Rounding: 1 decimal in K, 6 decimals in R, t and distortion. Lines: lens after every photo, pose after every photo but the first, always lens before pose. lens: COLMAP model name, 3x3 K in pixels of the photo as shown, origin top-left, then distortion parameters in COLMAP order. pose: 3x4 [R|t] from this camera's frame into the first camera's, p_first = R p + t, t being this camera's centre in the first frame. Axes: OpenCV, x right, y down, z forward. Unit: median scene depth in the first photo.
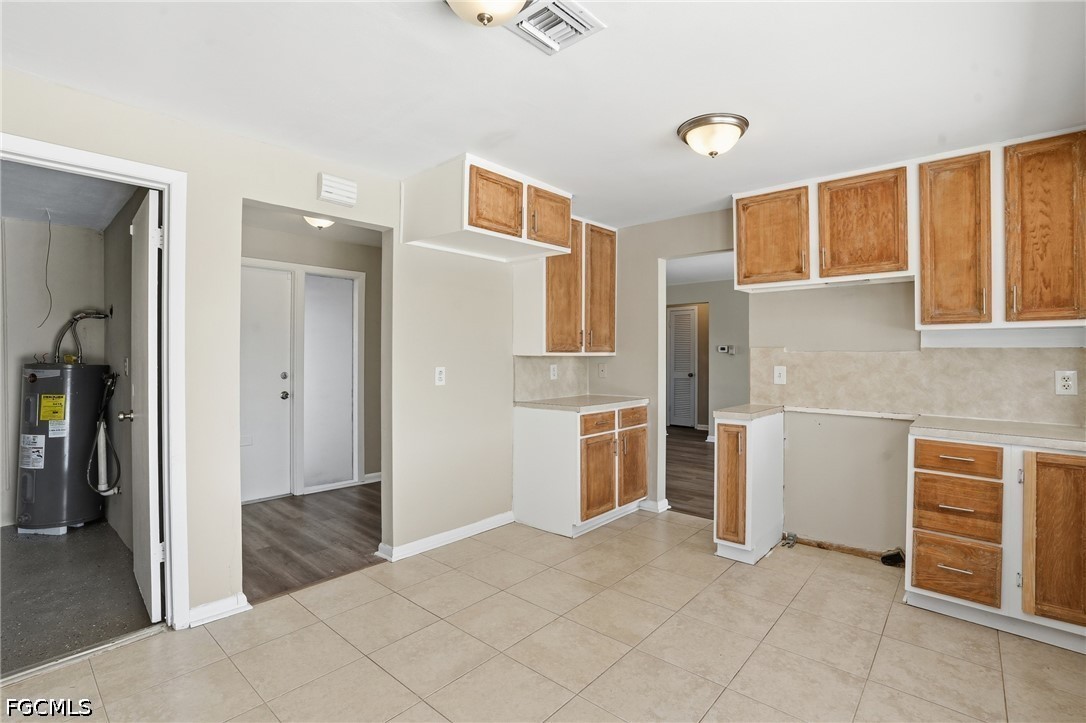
lens RADIAL K [[510.2, 0, 538.0], [0, 510.2, 353.0], [0, 0, 1]] dist [-0.075747, 0.028705]
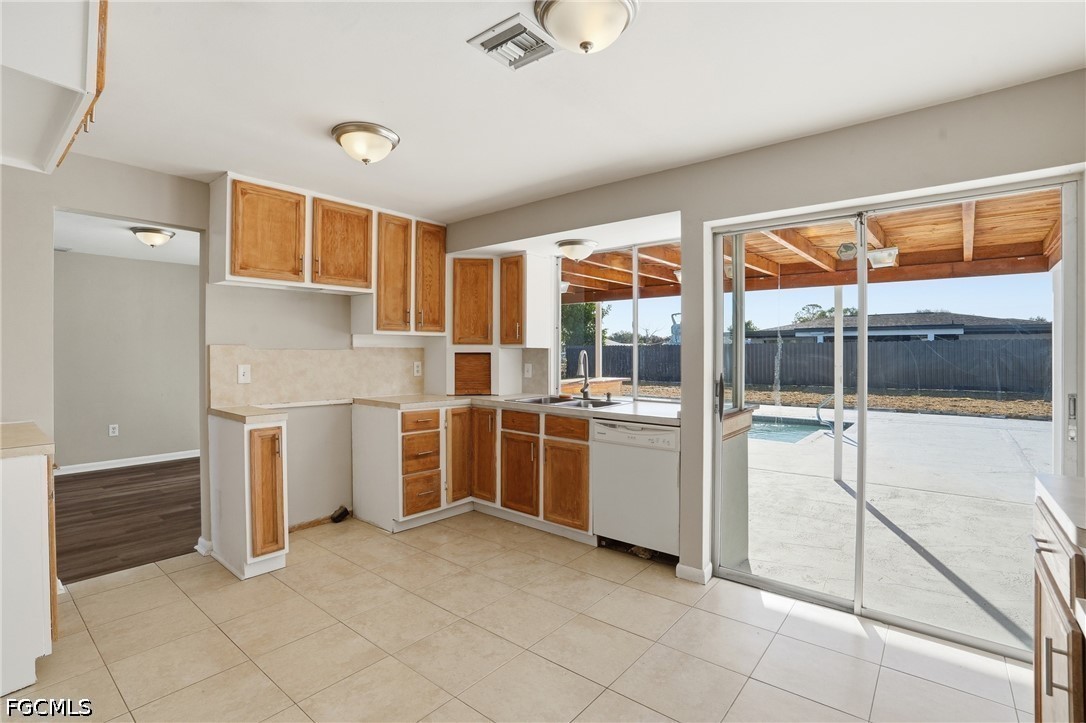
lens RADIAL K [[510.2, 0, 538.0], [0, 510.2, 353.0], [0, 0, 1]] dist [-0.075747, 0.028705]
pose [[-0.041258, -0.002522, 0.999145, -0.650935], [-0.001232, 0.999996, 0.002473, 0.001327], [-0.999148, -0.001129, -0.041261, 0.628014]]
